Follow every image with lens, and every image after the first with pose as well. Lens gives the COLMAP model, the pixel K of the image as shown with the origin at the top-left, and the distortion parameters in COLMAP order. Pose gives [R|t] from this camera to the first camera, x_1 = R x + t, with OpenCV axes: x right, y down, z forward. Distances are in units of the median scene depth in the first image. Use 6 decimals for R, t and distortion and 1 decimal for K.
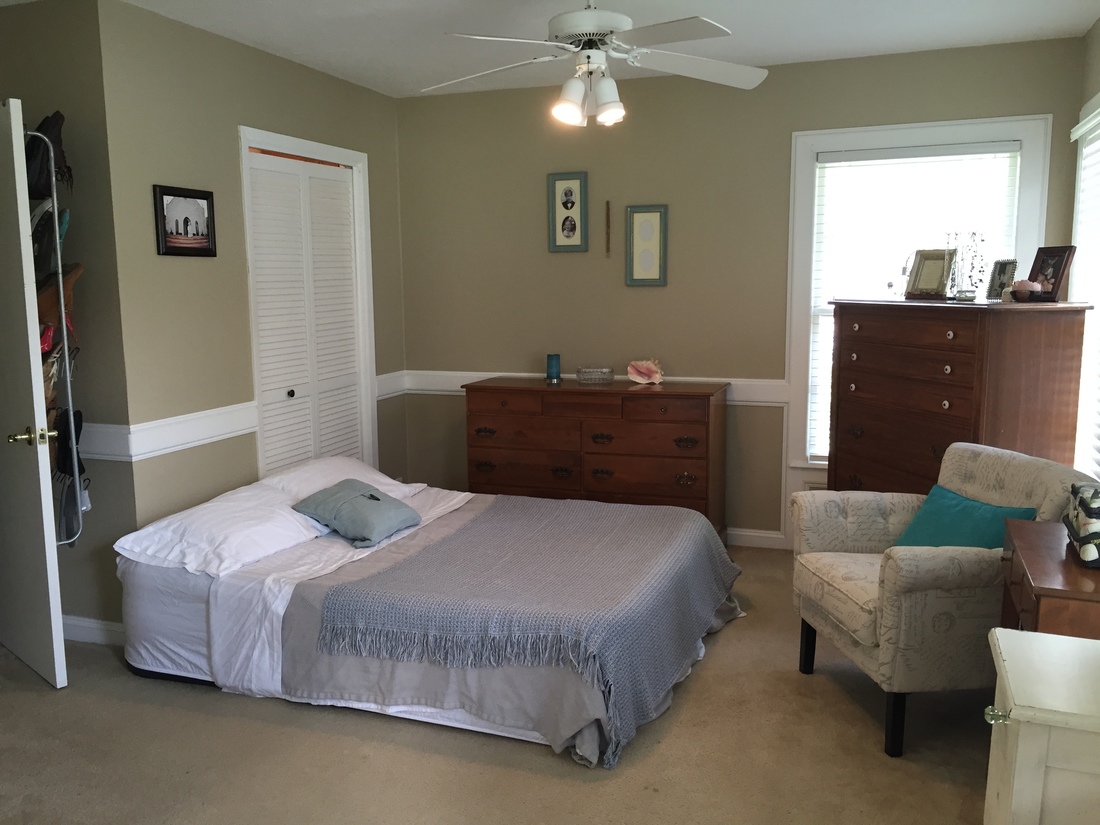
lens RADIAL K [[931.3, 0, 550.0], [0, 931.3, 412.5], [0, 0, 1]] dist [0.065881, -0.077099]
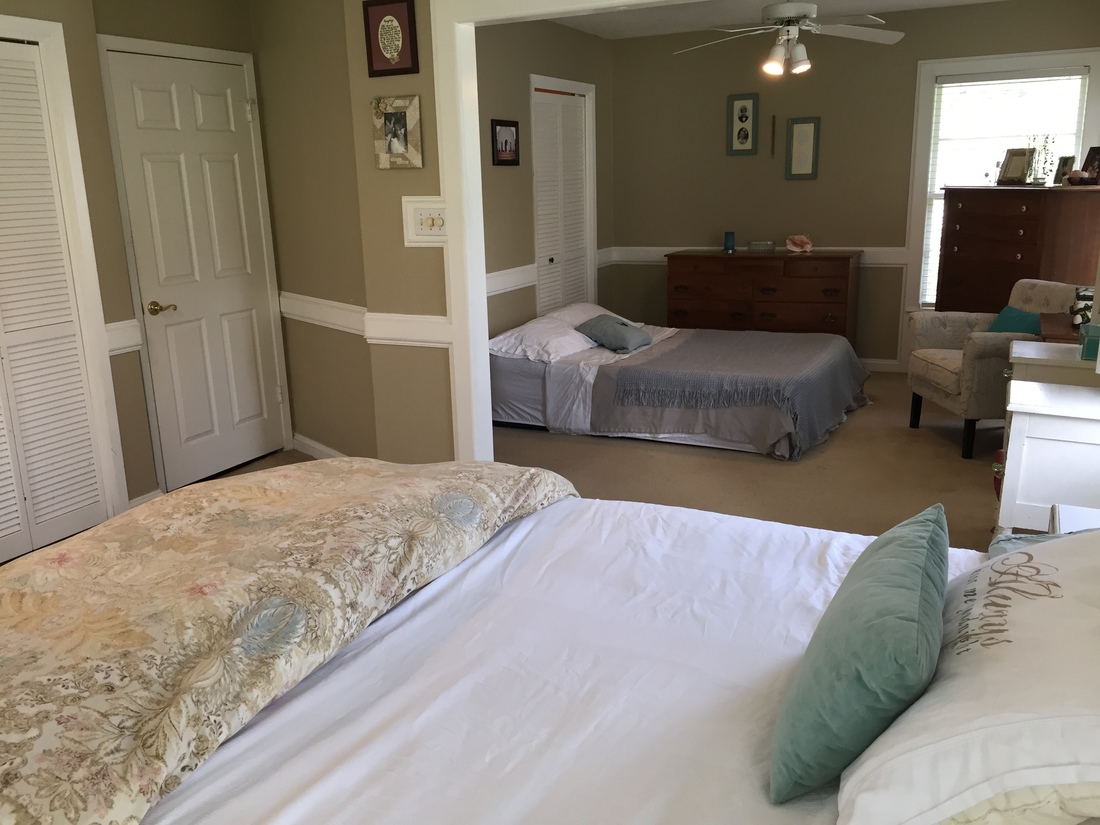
lens RADIAL K [[931.3, 0, 550.0], [0, 931.3, 412.5], [0, 0, 1]] dist [0.065881, -0.077099]
pose [[0.994883, 0.008406, -0.100685, -0.160731], [0.002195, 0.994500, 0.104715, 0.077419], [0.101011, -0.104400, 0.989392, -0.562873]]
